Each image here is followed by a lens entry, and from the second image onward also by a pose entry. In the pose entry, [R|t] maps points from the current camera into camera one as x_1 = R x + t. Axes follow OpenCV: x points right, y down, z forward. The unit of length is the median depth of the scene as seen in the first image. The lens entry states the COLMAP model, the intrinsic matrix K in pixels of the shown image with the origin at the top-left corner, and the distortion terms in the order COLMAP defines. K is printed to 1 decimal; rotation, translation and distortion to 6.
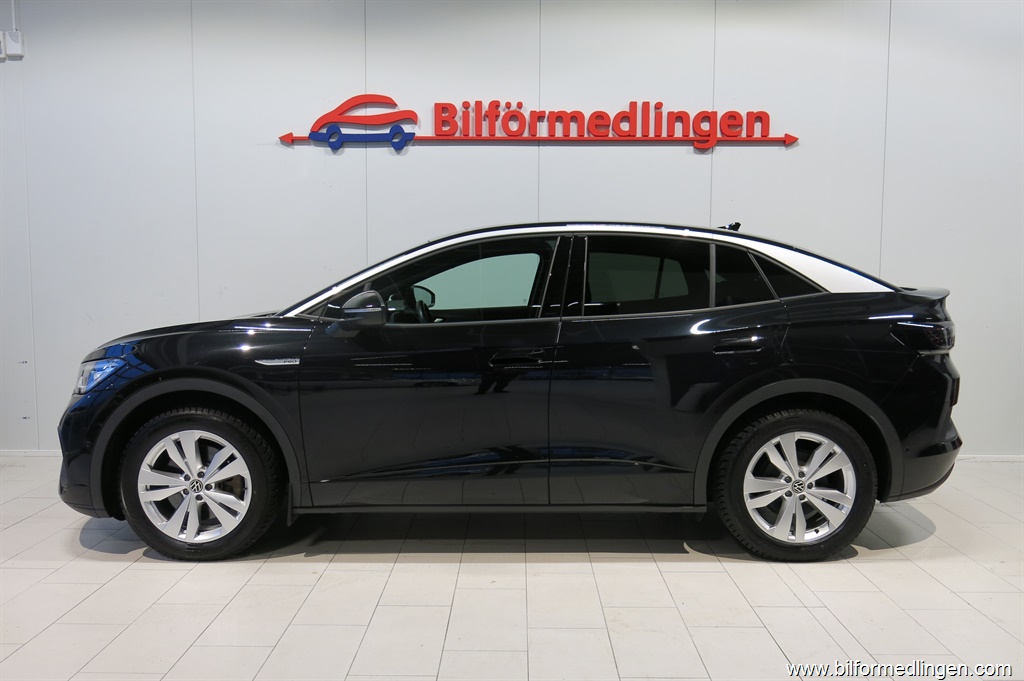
lens RADIAL K [[821.8, 0, 512.0], [0, 821.8, 340.5], [0, 0, 1]] dist [-0.010045, 0.002324]
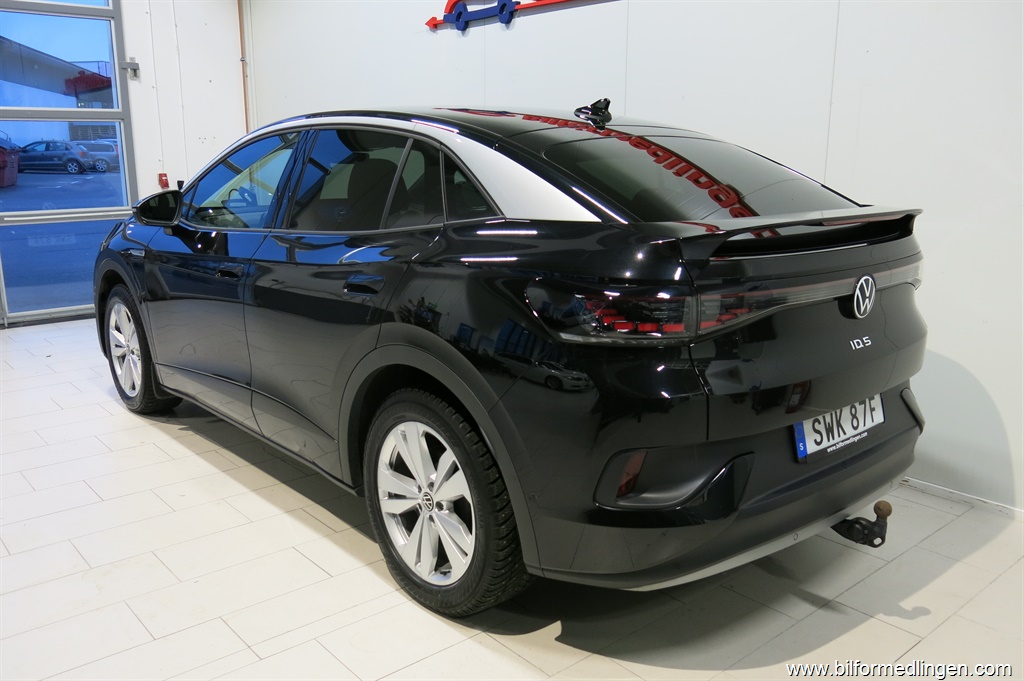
lens RADIAL K [[851.9, 0, 512.0], [0, 851.9, 340.5], [0, 0, 1]] dist [-0.007421, -0.003791]
pose [[0.660626, 0.163471, -0.732701, 0.874601], [-0.063413, 0.984667, 0.162511, -0.072030], [0.748032, -0.060896, 0.660863, 0.580896]]
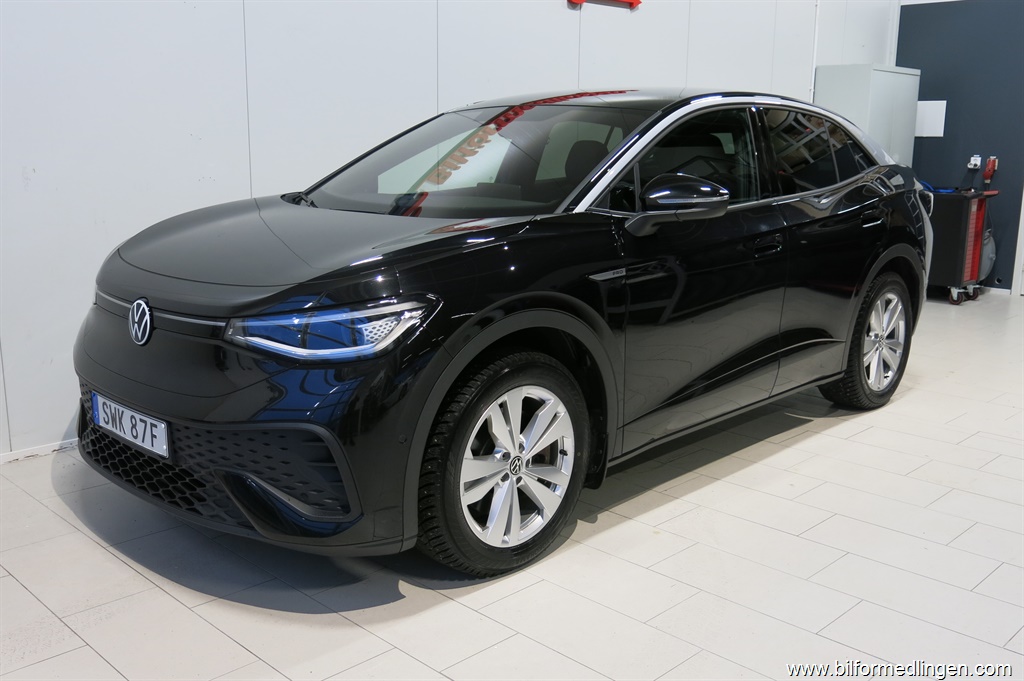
lens RADIAL K [[967.2, 0, 512.0], [0, 967.2, 340.5], [0, 0, 1]] dist [-0.011476, -0.005196]
pose [[0.698478, -0.143559, 0.701084, -0.918241], [0.050258, 0.987094, 0.152053, -0.049462], [-0.713864, -0.070970, 0.696678, 0.429322]]
